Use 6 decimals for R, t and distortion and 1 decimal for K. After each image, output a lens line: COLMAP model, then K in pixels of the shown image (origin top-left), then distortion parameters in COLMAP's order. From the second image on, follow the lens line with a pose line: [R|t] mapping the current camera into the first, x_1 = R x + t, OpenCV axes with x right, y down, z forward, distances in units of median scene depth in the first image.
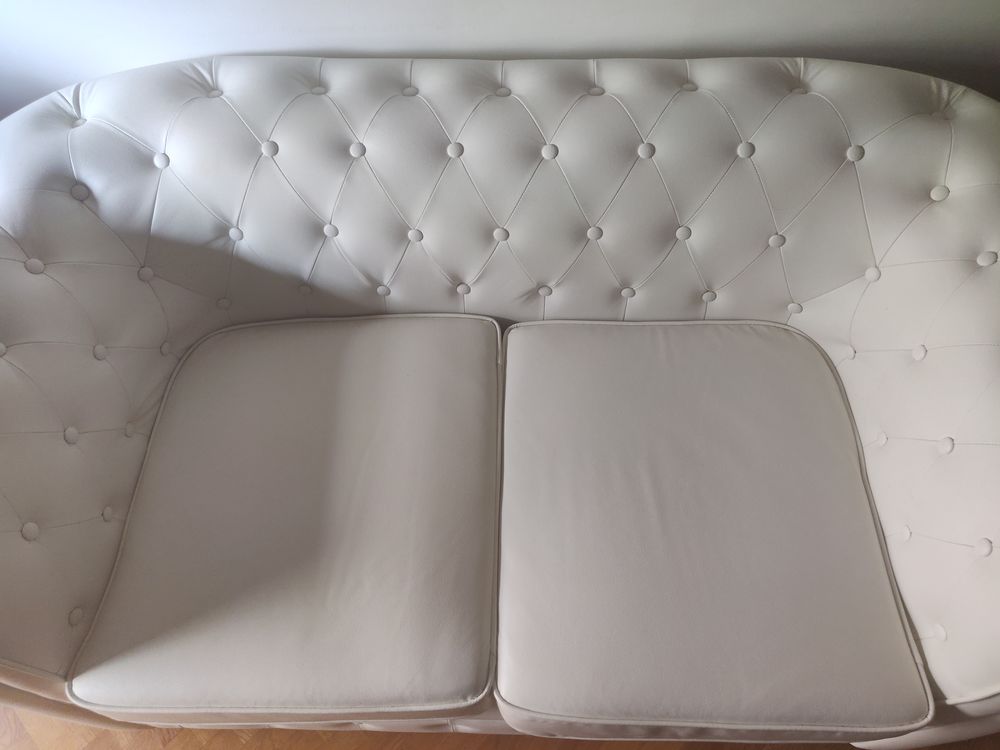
lens RADIAL K [[724.0, 0, 500.0], [0, 724.0, 375.0], [0, 0, 1]] dist [-0.002611, -0.002599]
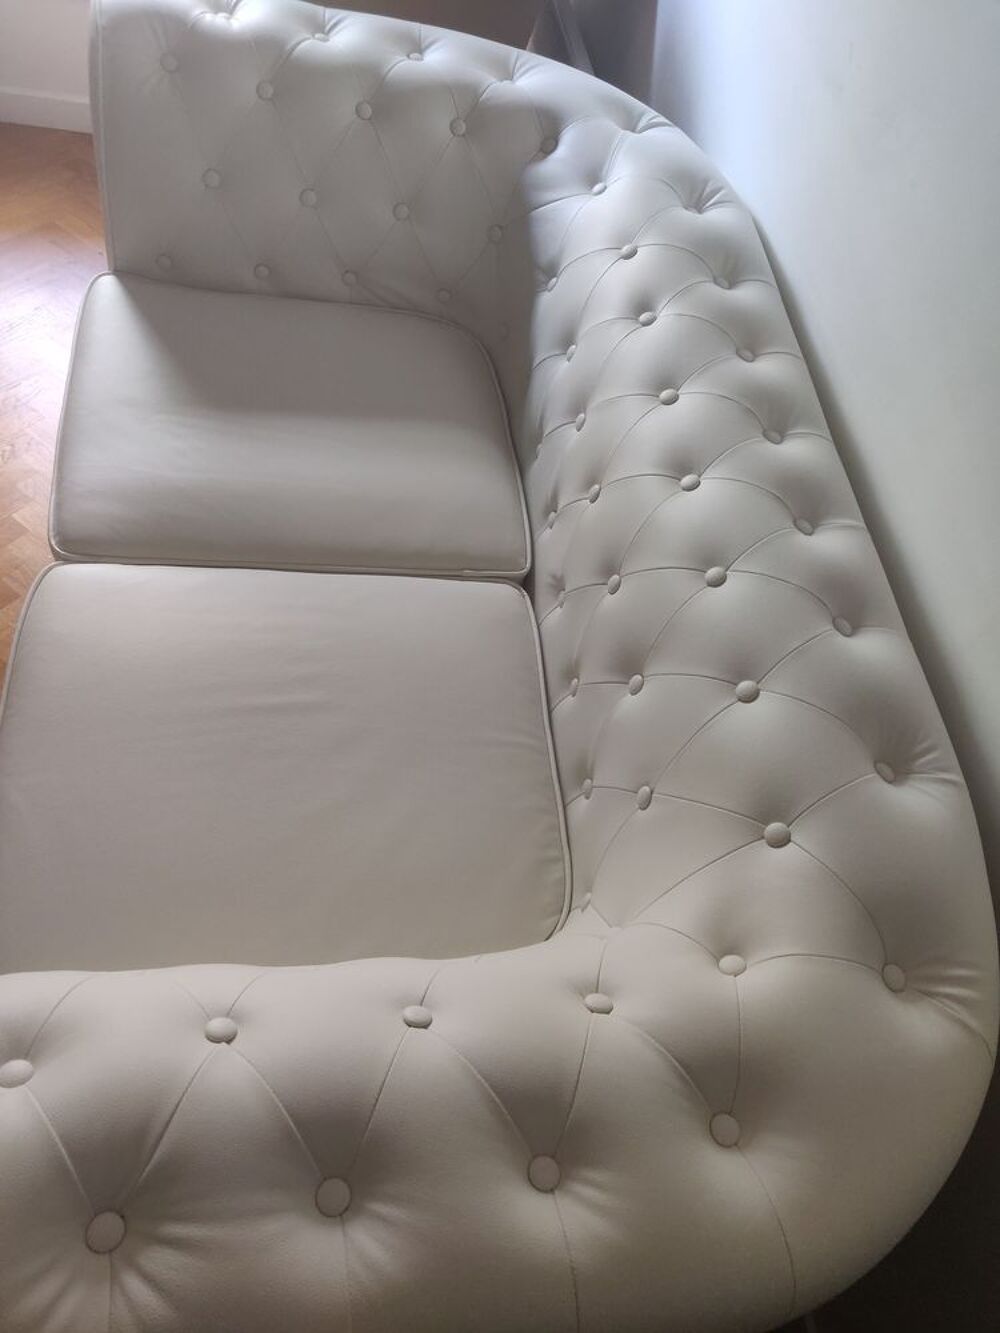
lens RADIAL K [[965.1, 0, 500.0], [0, 965.1, 666.5], [0, 0, 1]] dist [-0.002611, -0.002599]
pose [[0.128367, 0.854612, -0.503150, 0.692231], [-0.940576, 0.265748, 0.211414, -0.274431], [0.314388, 0.446112, 0.837941, 0.173696]]
